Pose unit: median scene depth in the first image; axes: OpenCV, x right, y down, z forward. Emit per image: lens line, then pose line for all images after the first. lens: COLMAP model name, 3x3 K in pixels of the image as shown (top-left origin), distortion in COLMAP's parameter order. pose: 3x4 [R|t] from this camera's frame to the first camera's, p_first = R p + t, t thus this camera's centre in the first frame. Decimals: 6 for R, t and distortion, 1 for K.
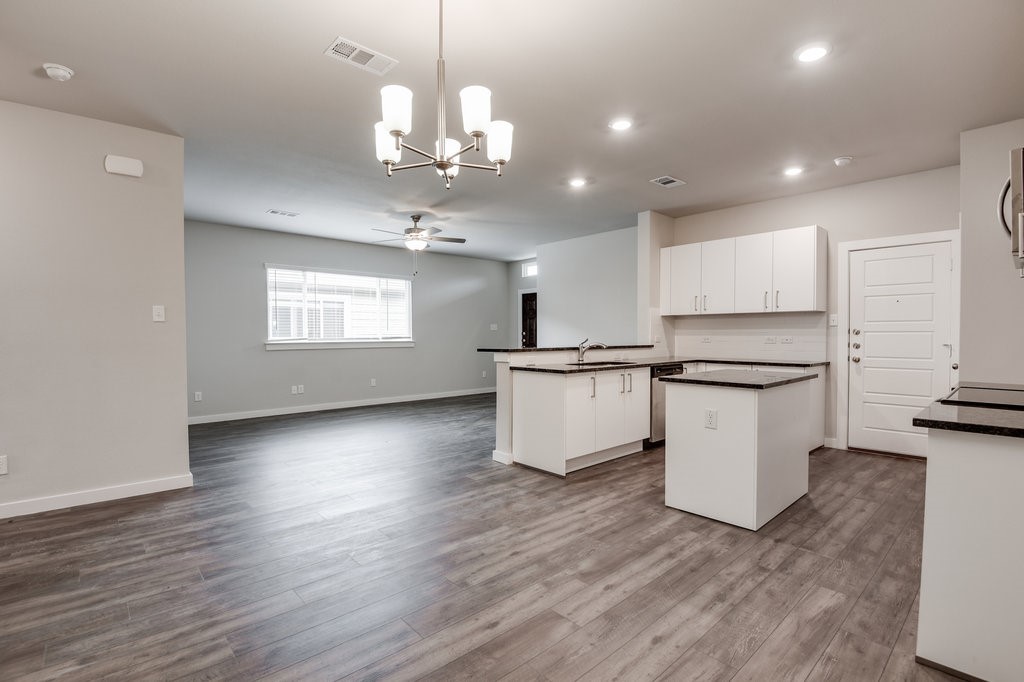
lens RADIAL K [[473.6, 0, 513.4], [0, 473.6, 344.2], [0, 0, 1]] dist [-0.000391, -0.017227]
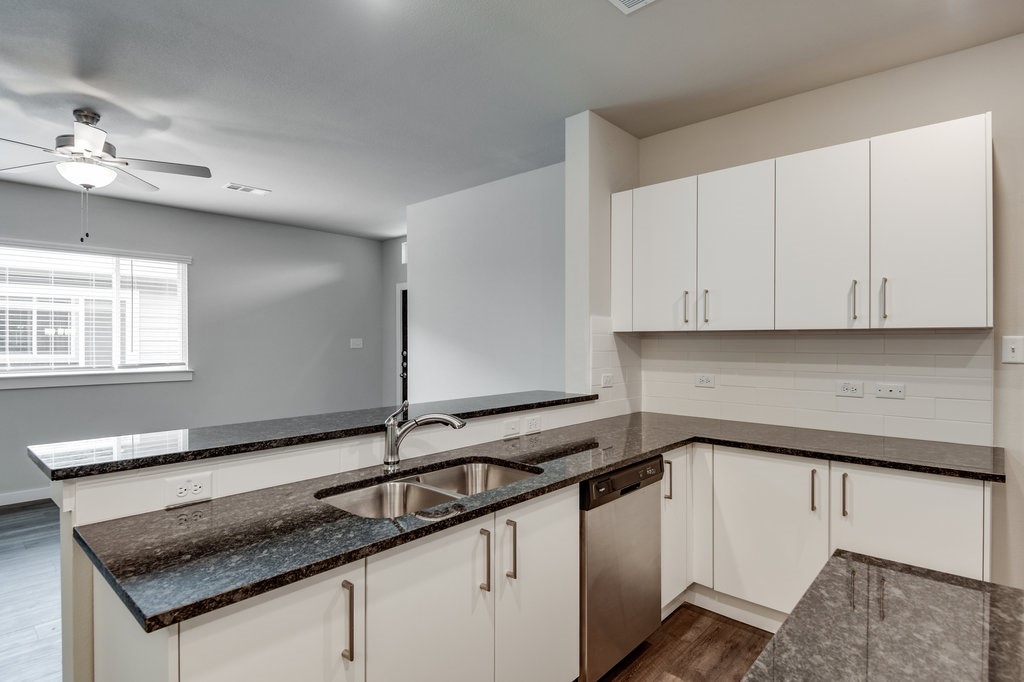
lens RADIAL K [[527.3, 0, 512.0], [0, 527.3, 341.0], [0, 0, 1]] dist [0.021948, -0.027518]
pose [[0.995419, 0.001396, 0.095601, 0.189331], [0.000615, 0.999779, -0.021011, -0.047778], [-0.095609, 0.020974, 0.995198, 0.570571]]
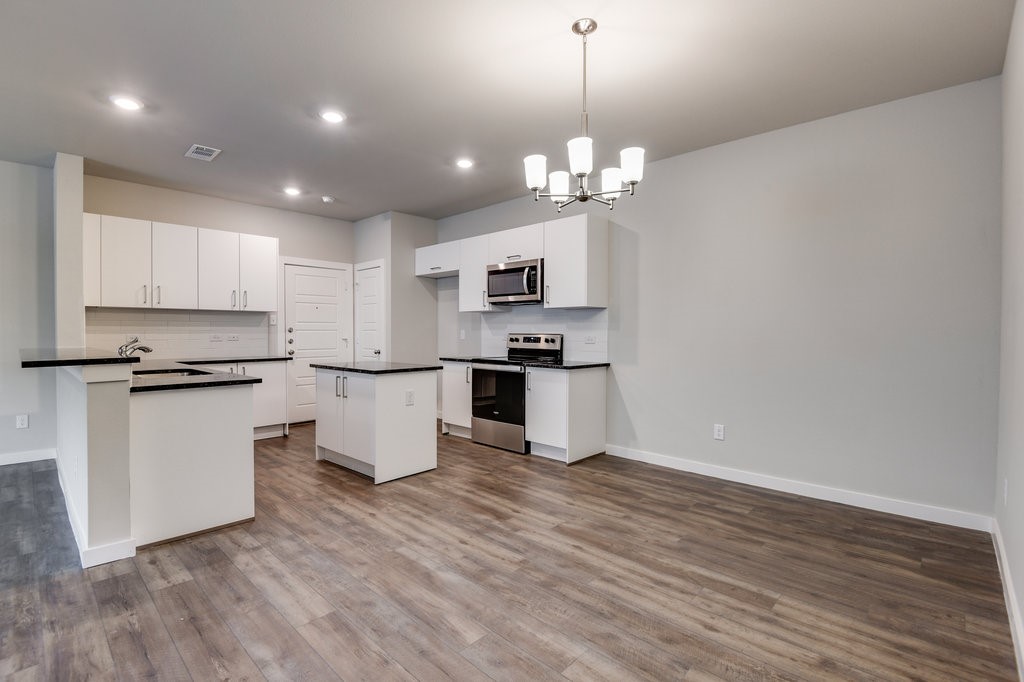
lens RADIAL K [[468.7, 0, 508.1], [0, 468.7, 339.7], [0, 0, 1]] dist [0.003439, -0.014575]
pose [[-0.077419, -0.015729, 0.996875, -0.527393], [0.020334, 0.999643, 0.017352, -0.010275], [-0.996791, 0.021614, -0.077072, 0.500233]]
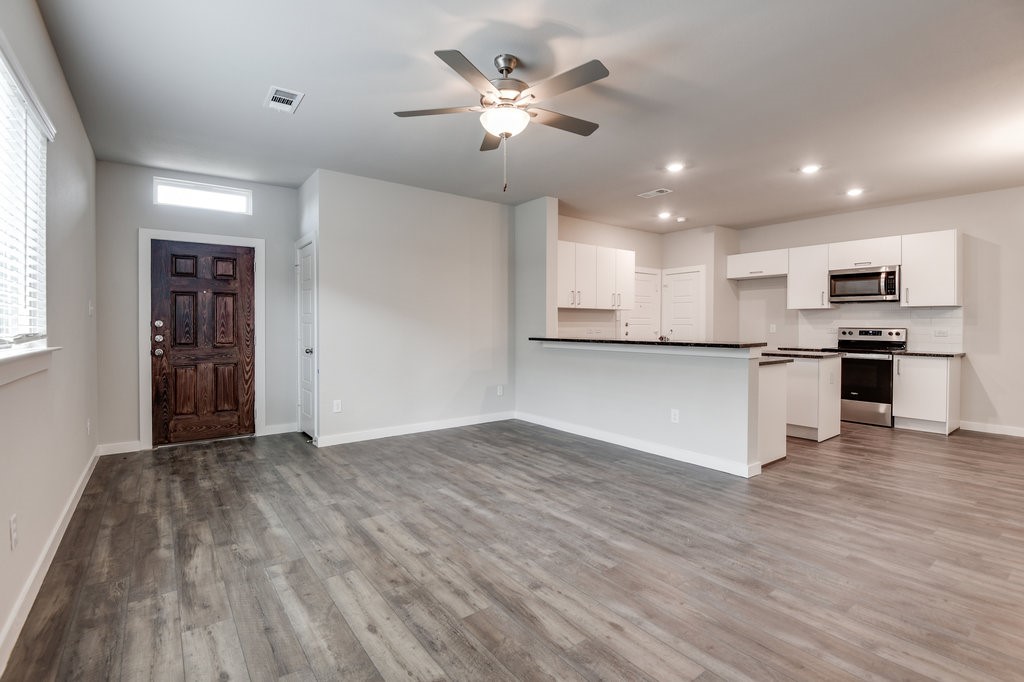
lens RADIAL K [[469.4, 0, 508.2], [0, 469.4, 332.2], [0, 0, 1]] dist [0.001562, -0.016724]
pose [[0.094594, -0.014033, 0.995417, -0.798348], [0.019120, 0.999742, 0.012277, -0.025679], [-0.995332, 0.017871, 0.094838, 1.187349]]
